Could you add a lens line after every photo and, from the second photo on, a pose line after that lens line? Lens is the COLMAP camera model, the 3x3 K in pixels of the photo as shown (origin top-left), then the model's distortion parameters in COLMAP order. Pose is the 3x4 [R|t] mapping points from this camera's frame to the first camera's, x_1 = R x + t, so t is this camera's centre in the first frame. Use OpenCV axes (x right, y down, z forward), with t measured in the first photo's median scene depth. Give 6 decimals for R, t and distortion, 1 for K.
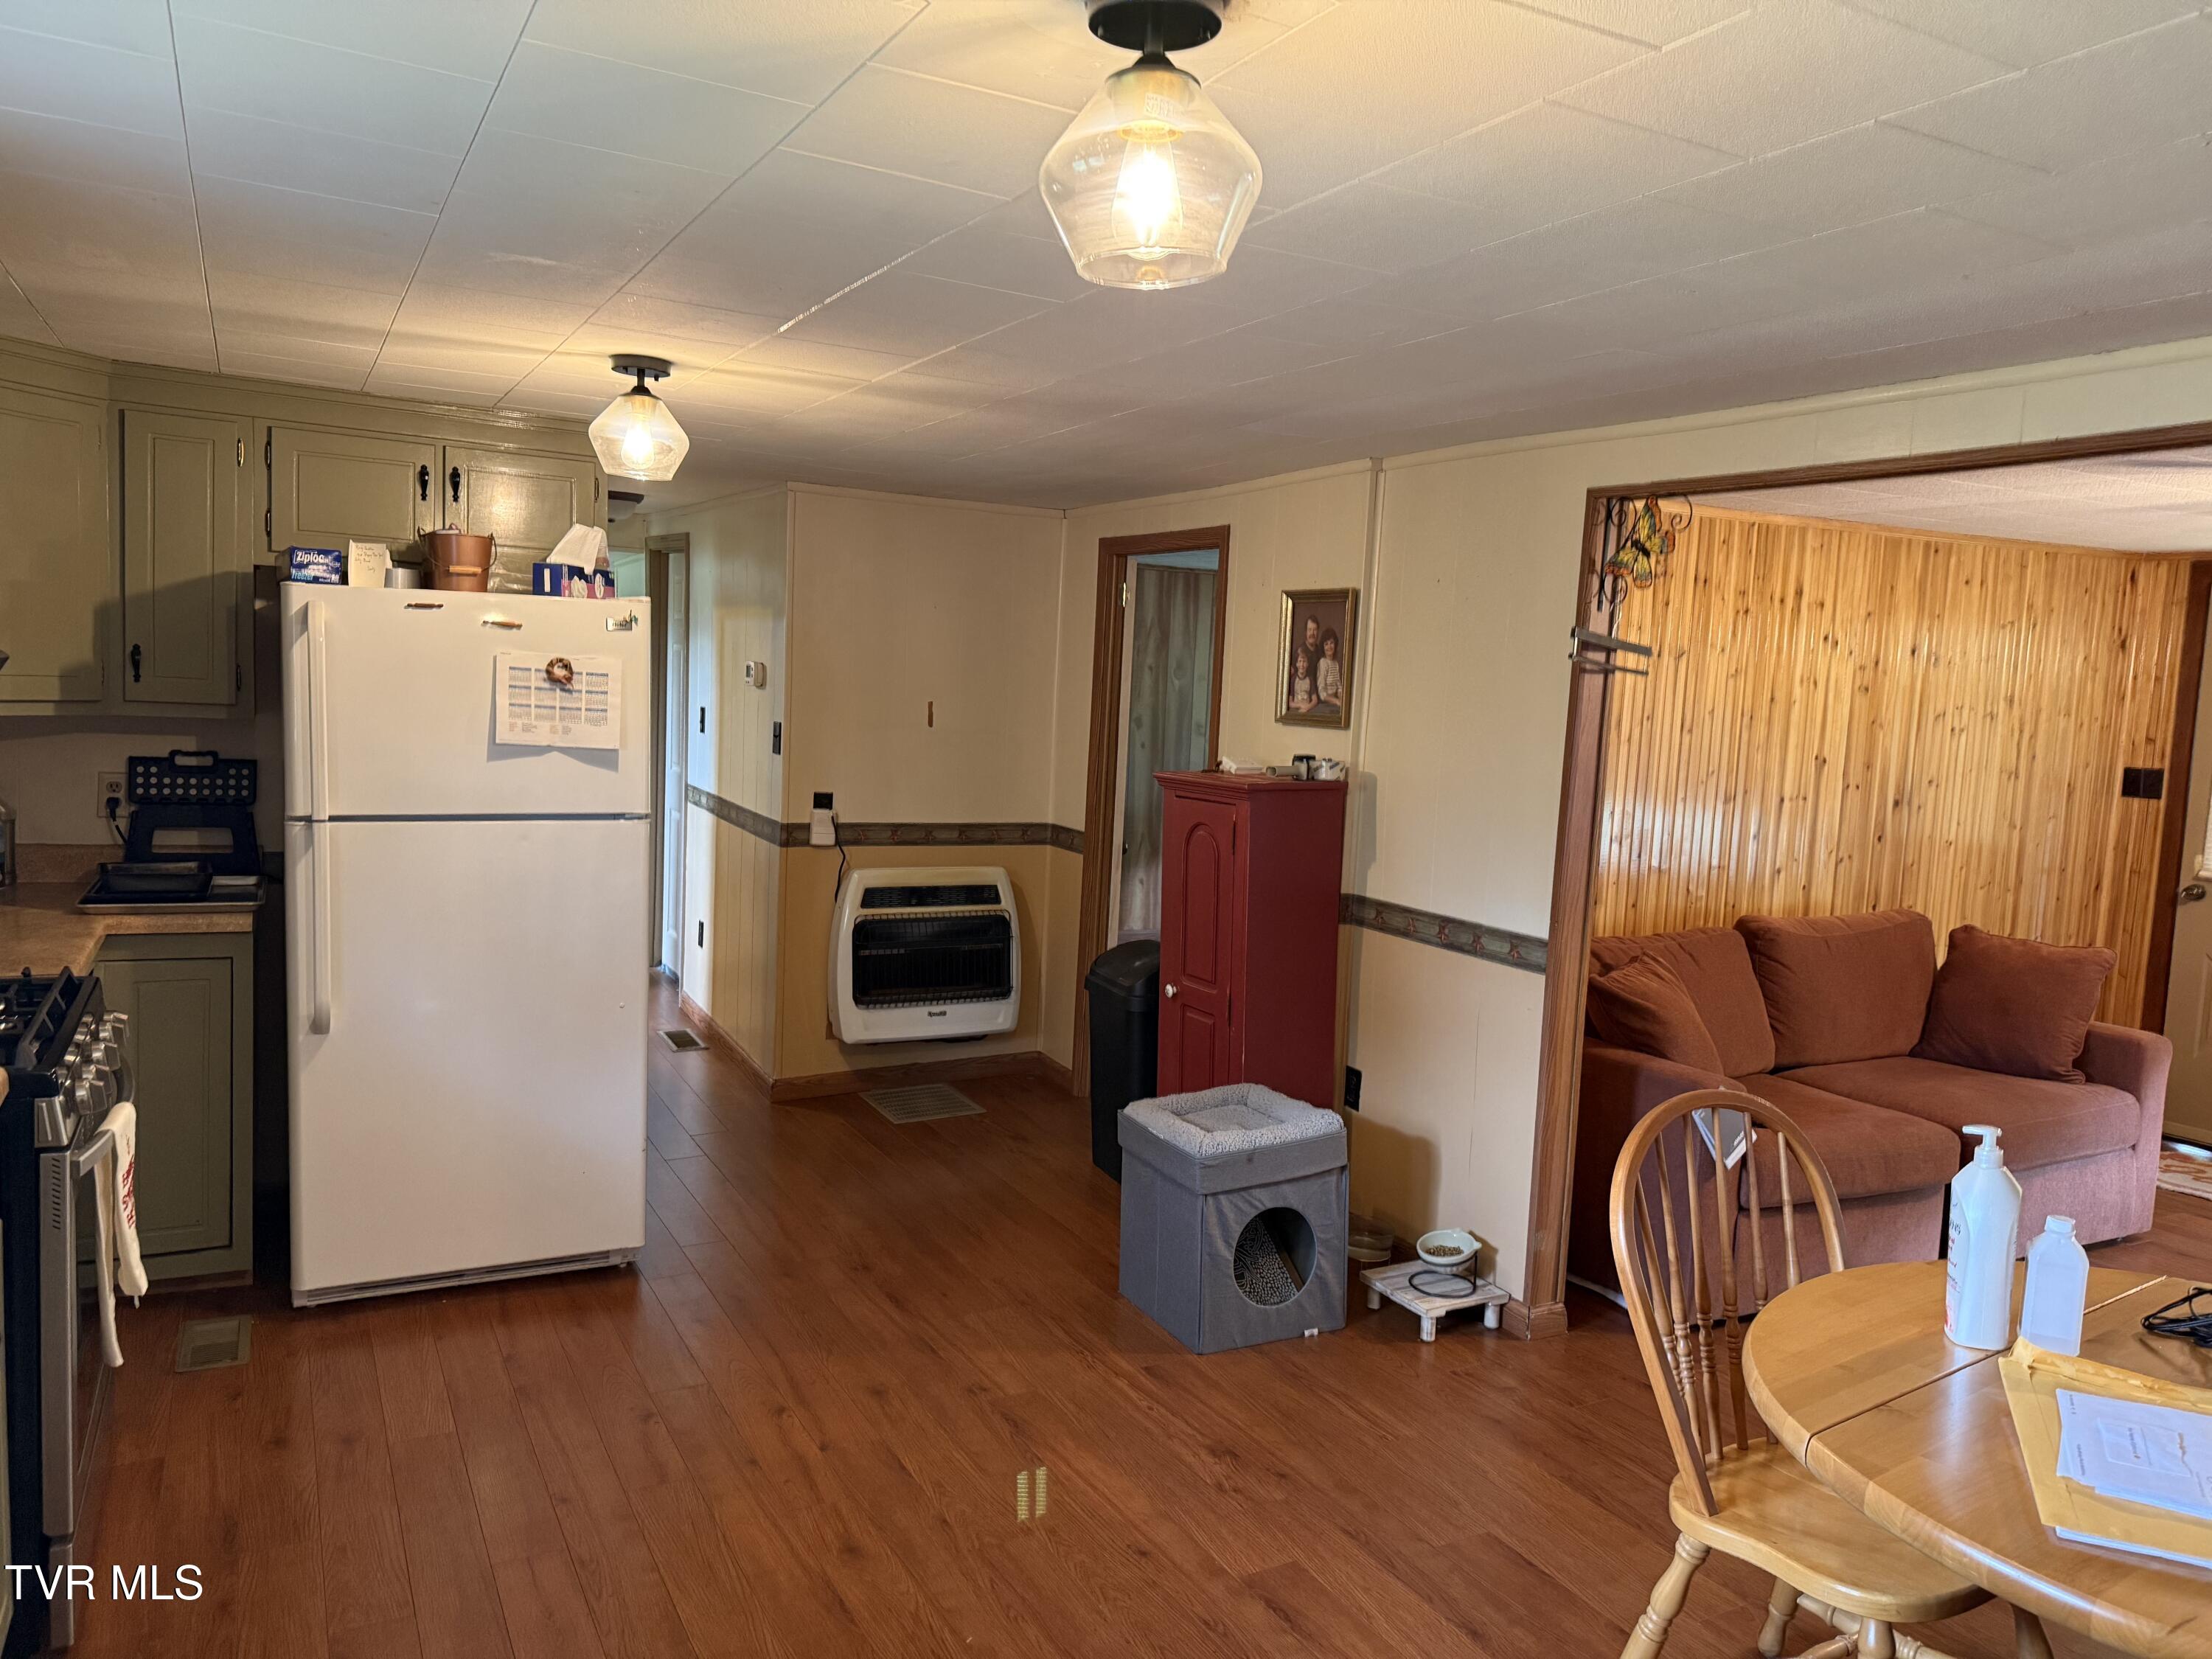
lens RADIAL K [[1535.4, 0, 1106.0], [0, 1535.4, 829.5], [0, 0, 1]] dist [0.080050, -0.112501]
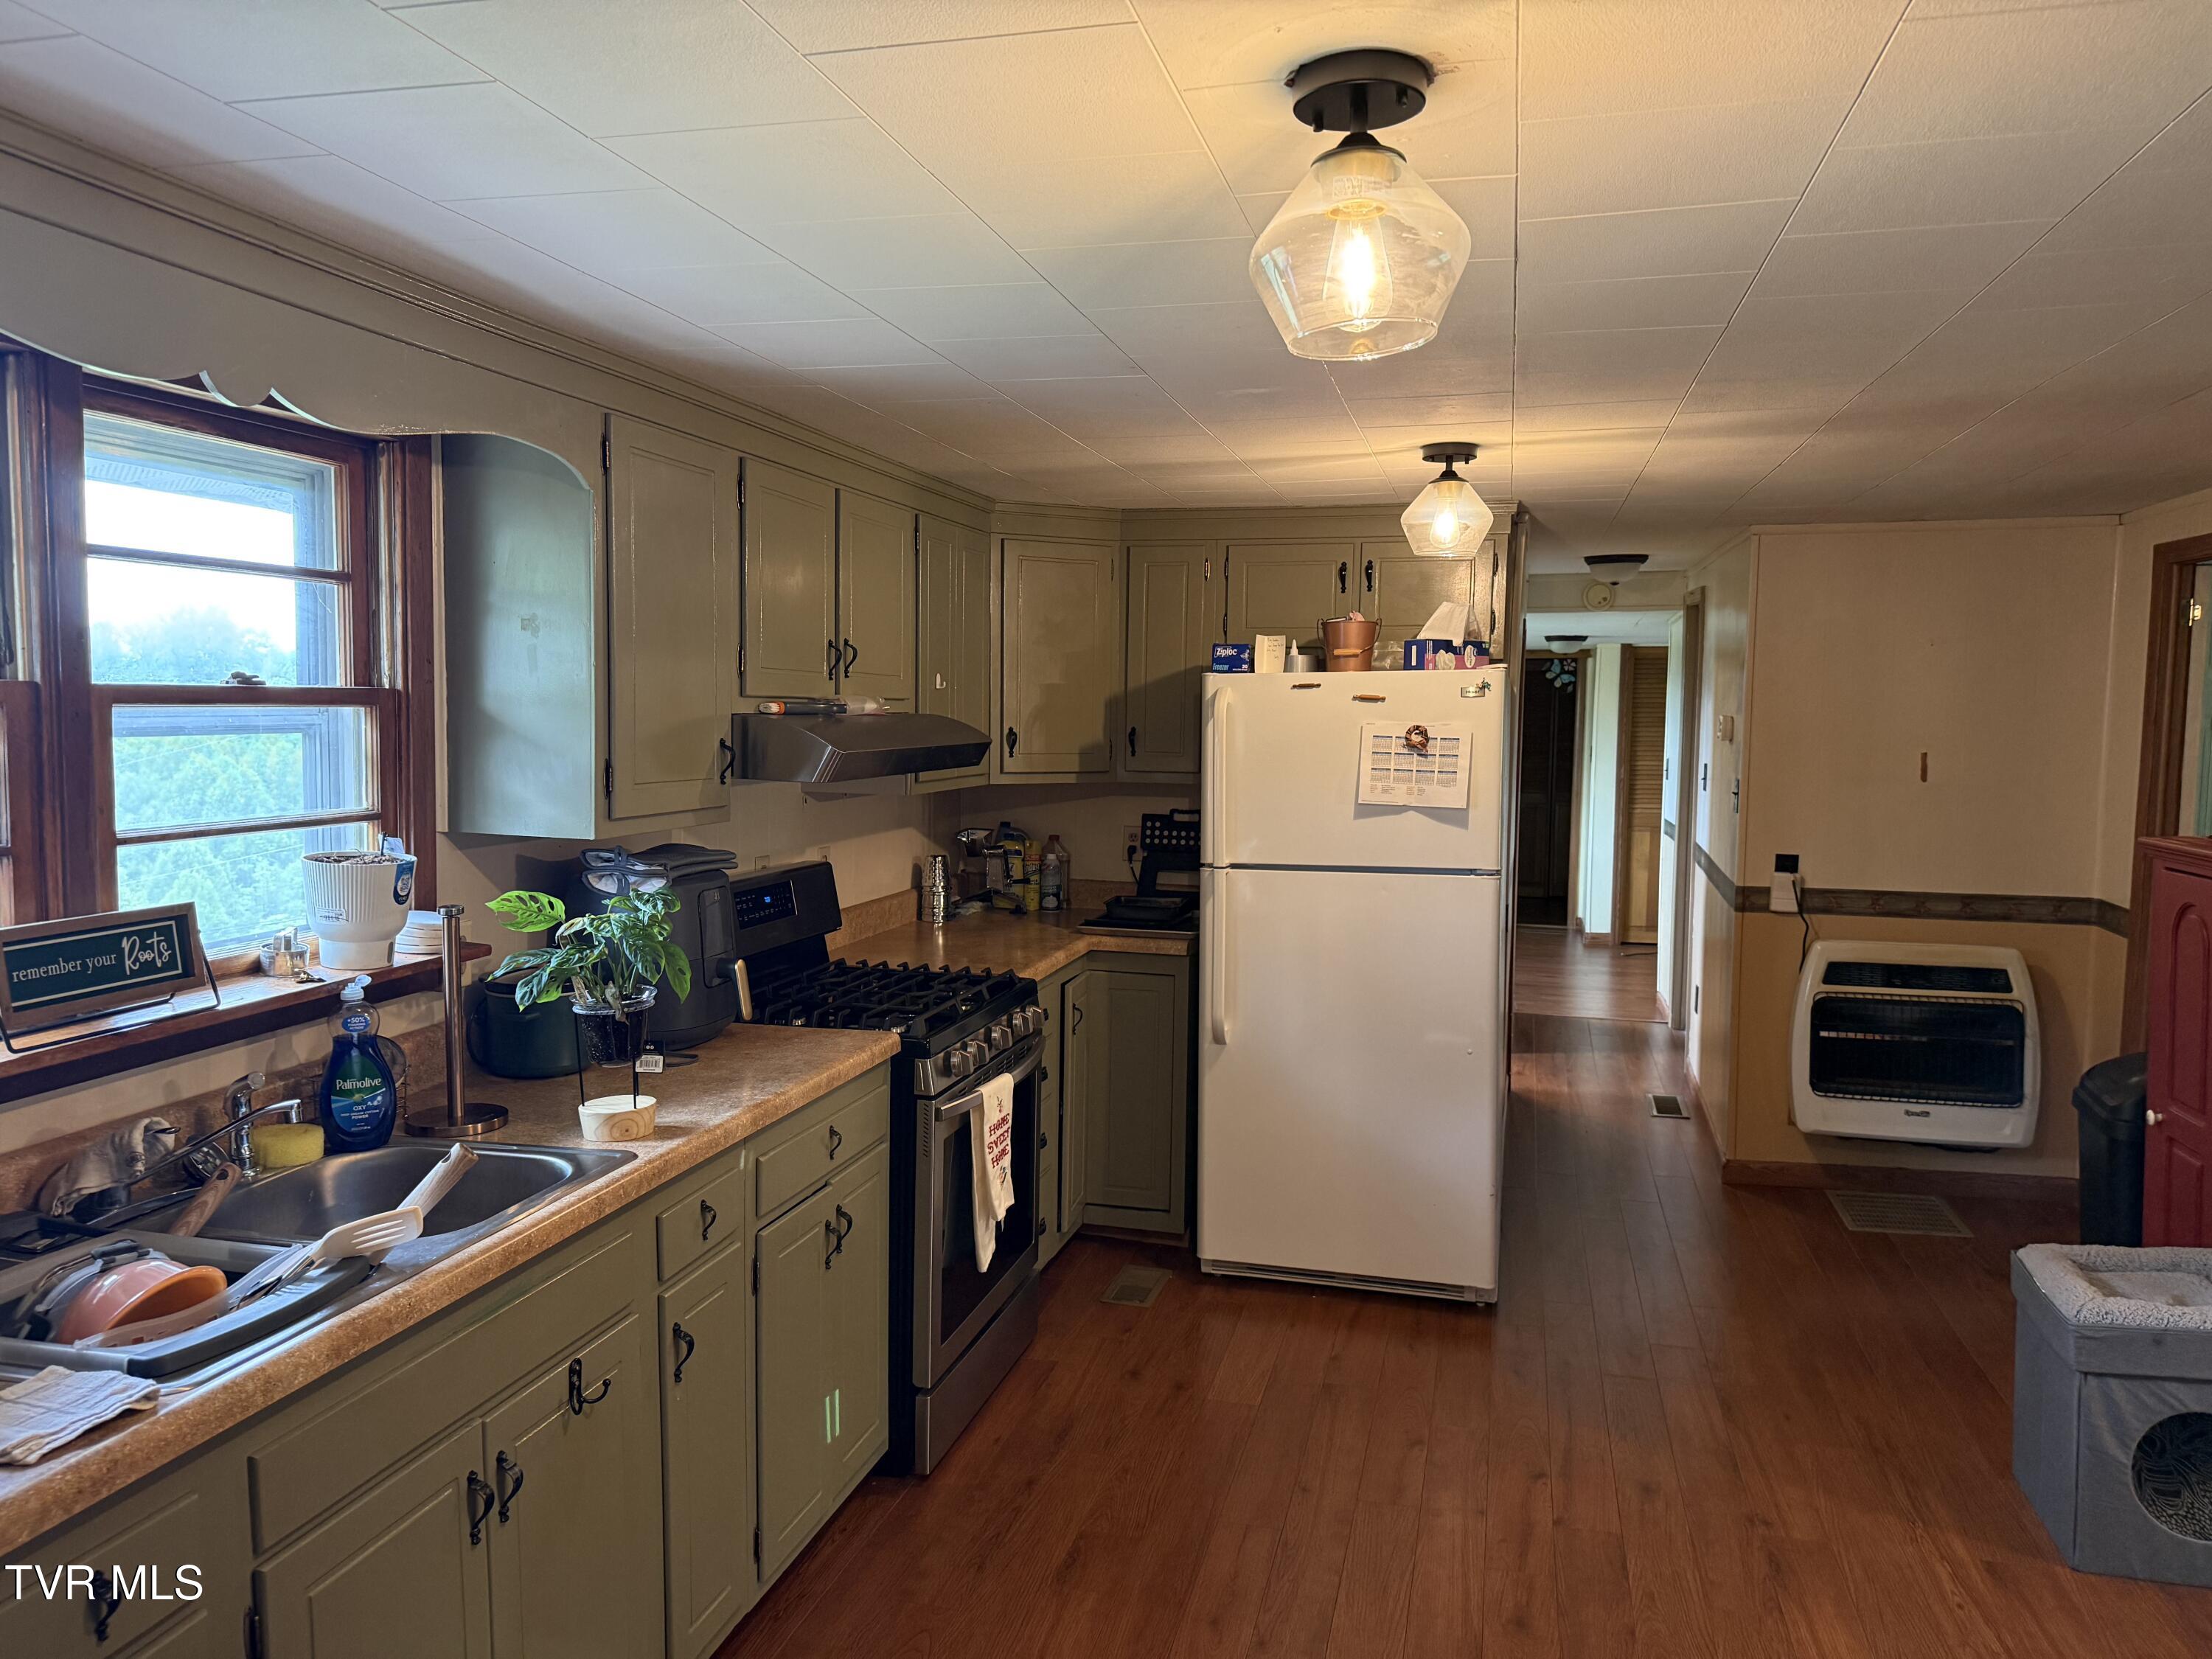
lens RADIAL K [[1552.2, 0, 1106.0], [0, 1552.2, 829.5], [0, 0, 1]] dist [0.090345, -0.116351]
pose [[0.725810, 0.011580, -0.687798, 0.236461], [-0.036158, 0.999118, -0.021335, -0.005850], [0.686944, 0.040355, 0.725589, 0.052818]]
